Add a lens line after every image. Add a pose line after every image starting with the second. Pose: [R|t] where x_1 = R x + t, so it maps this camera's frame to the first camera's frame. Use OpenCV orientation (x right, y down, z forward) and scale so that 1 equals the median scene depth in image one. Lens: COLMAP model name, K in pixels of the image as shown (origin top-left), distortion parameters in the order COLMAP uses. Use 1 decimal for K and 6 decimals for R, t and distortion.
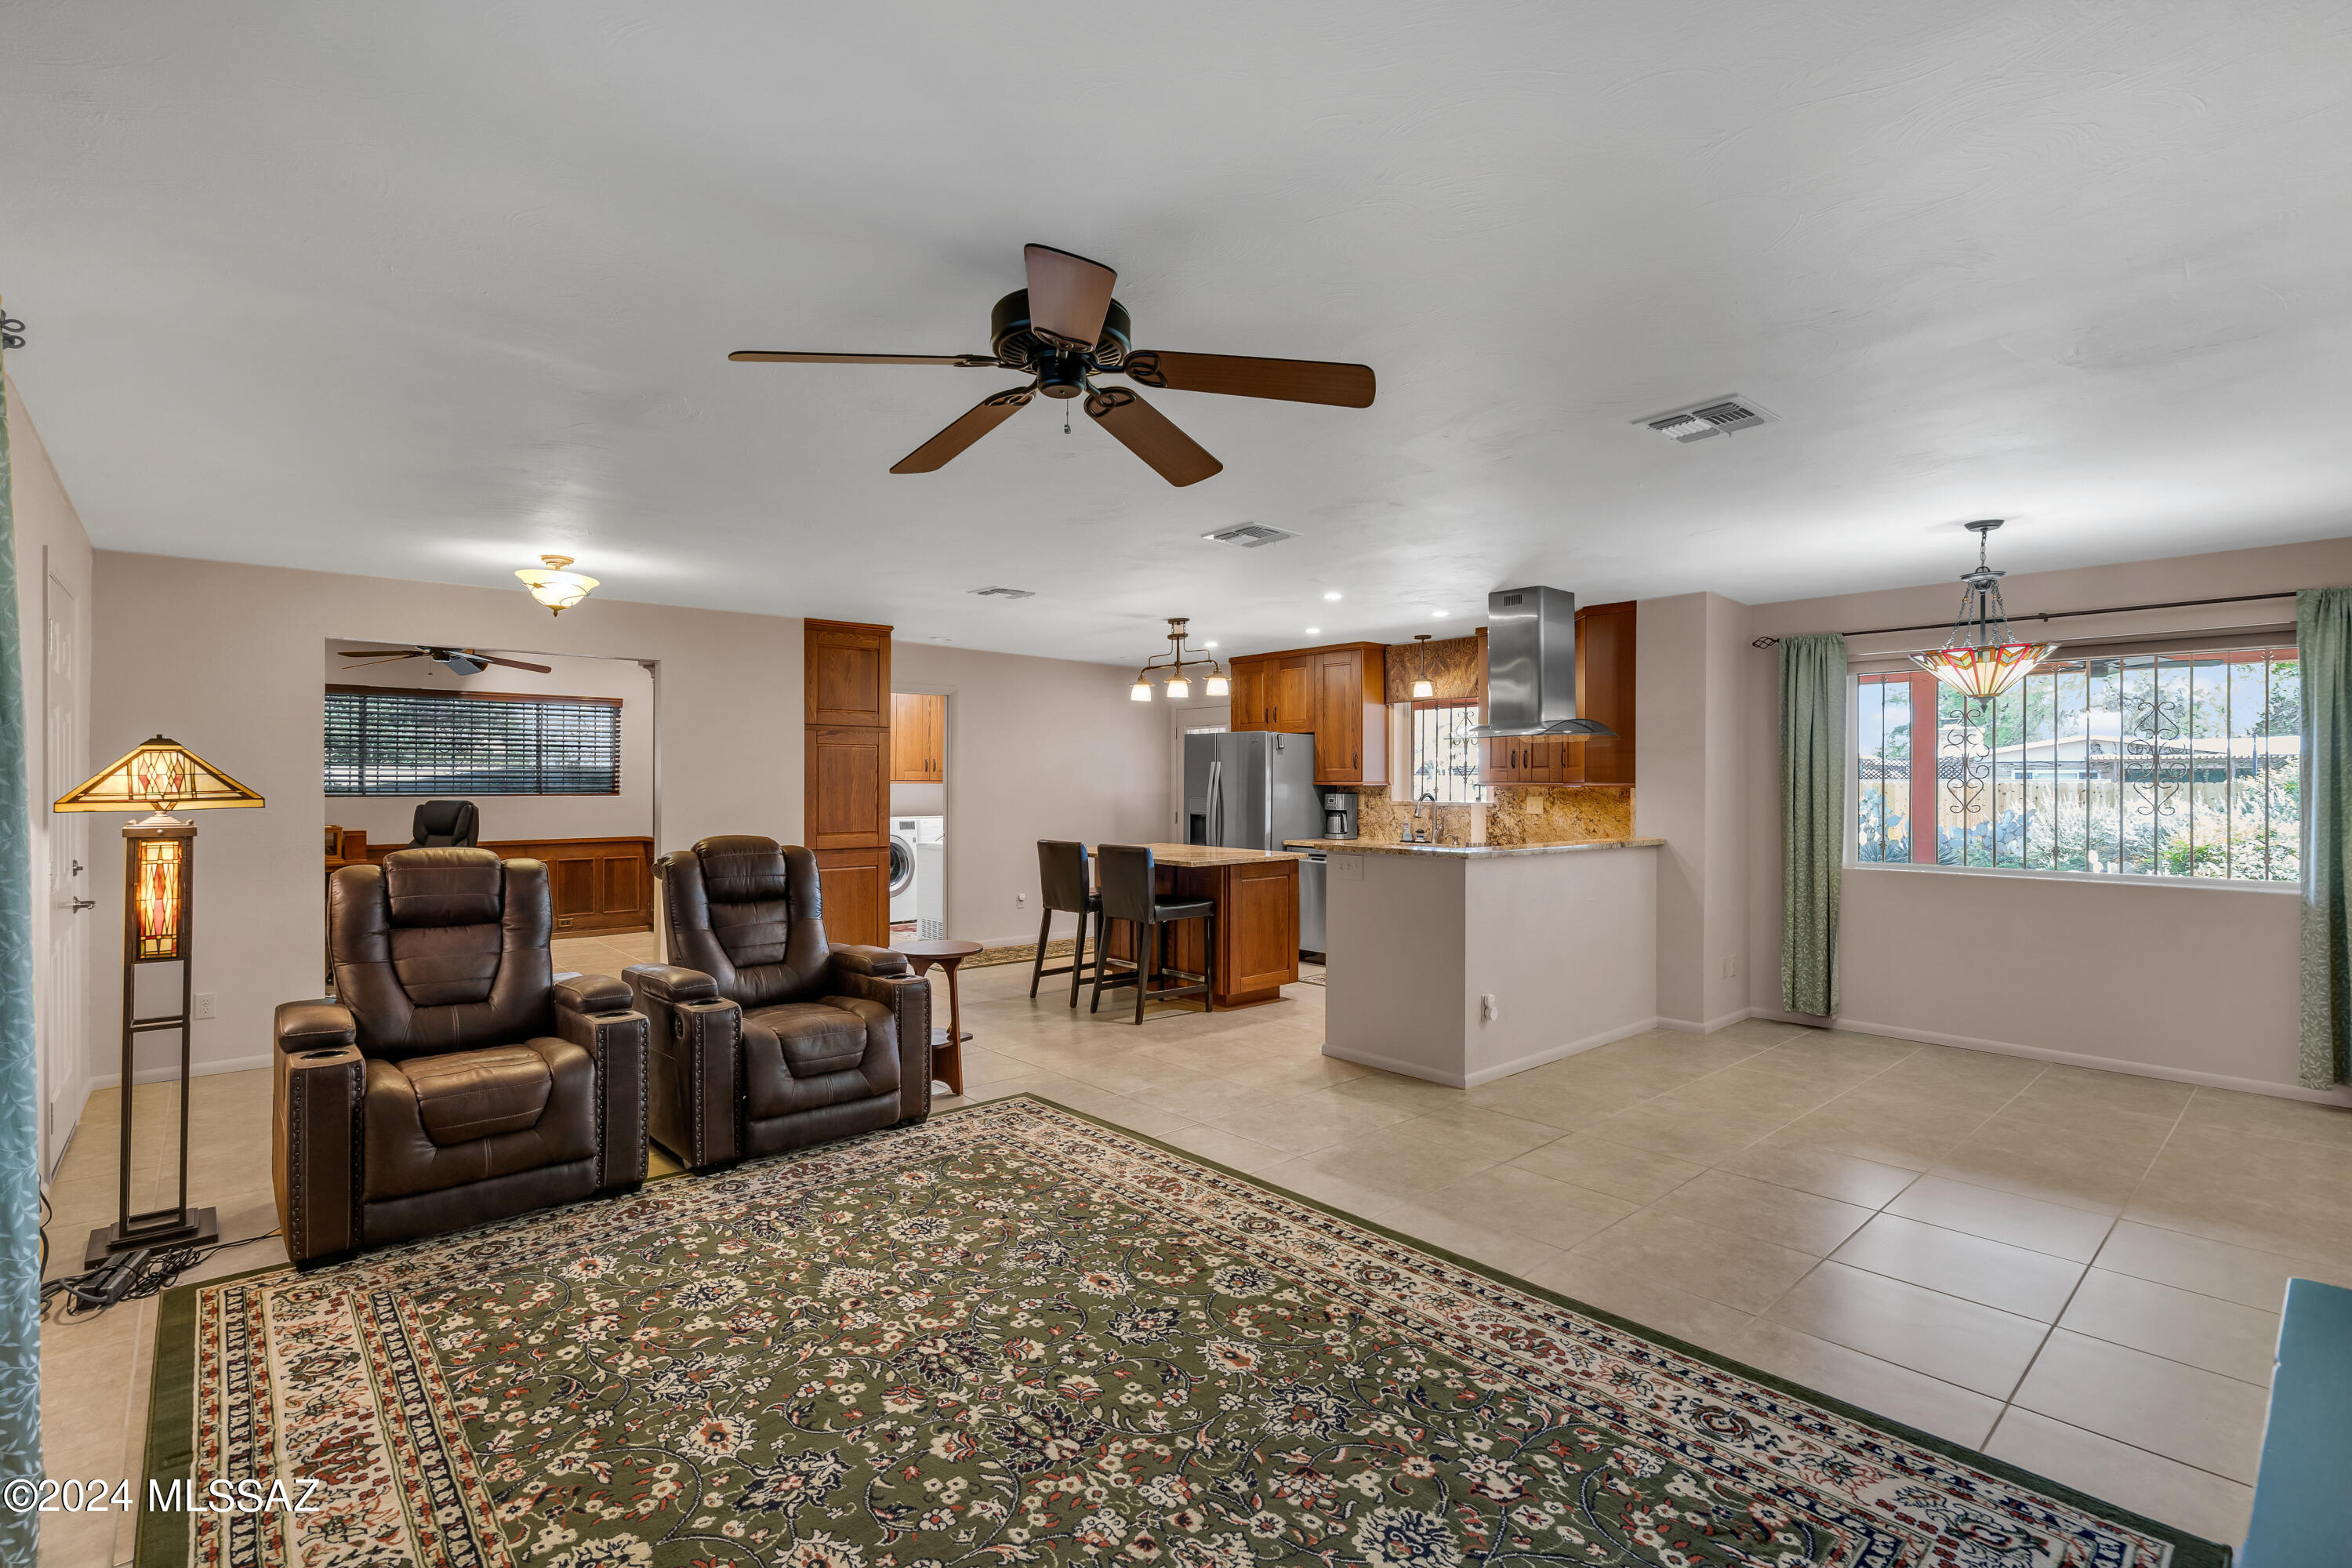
lens RADIAL K [[1084.5, 0, 1151.8], [0, 1084.5, 781.3], [0, 0, 1]] dist [-0.004194, 0.001258]
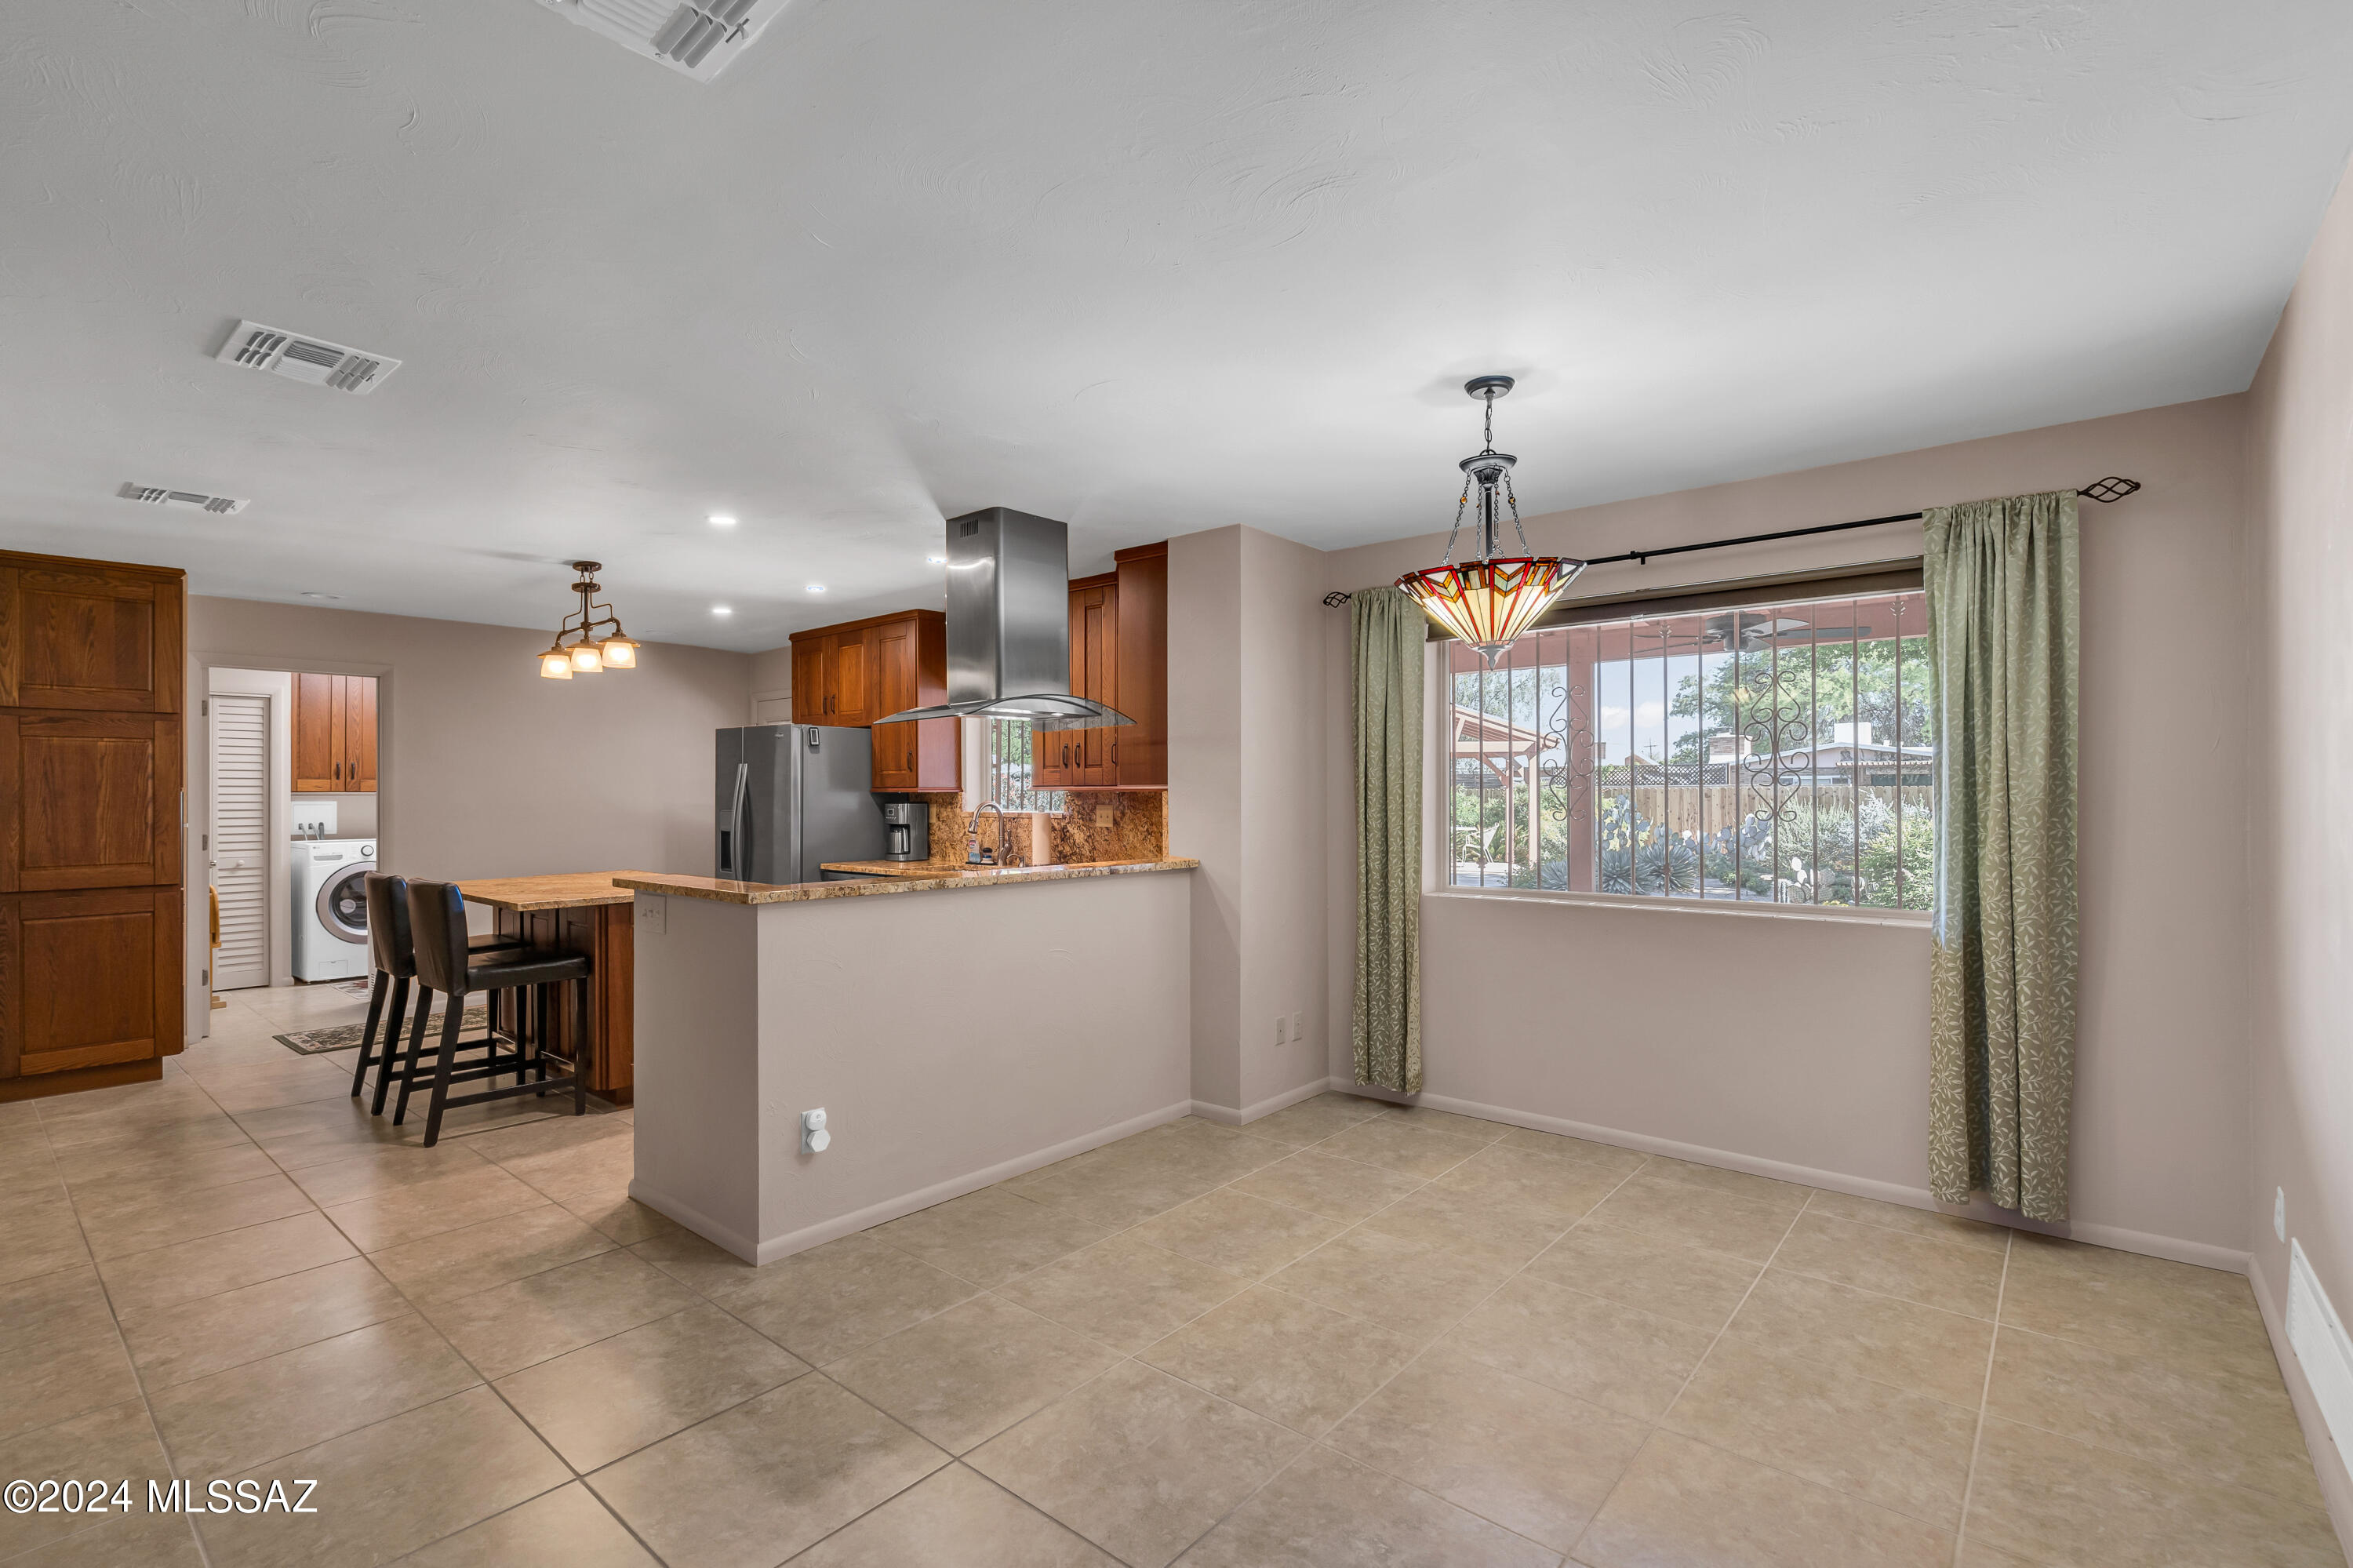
lens RADIAL K [[1085.0, 0, 1151.2], [0, 1085.0, 792.2], [0, 0, 1]] dist [-0.004194, 0.001258]
pose [[0.990674, -0.007212, 0.136063, 0.337387], [0.007282, 0.999973, -0.000018, 0.006498], [-0.136060, 0.001009, 0.990700, 0.265505]]
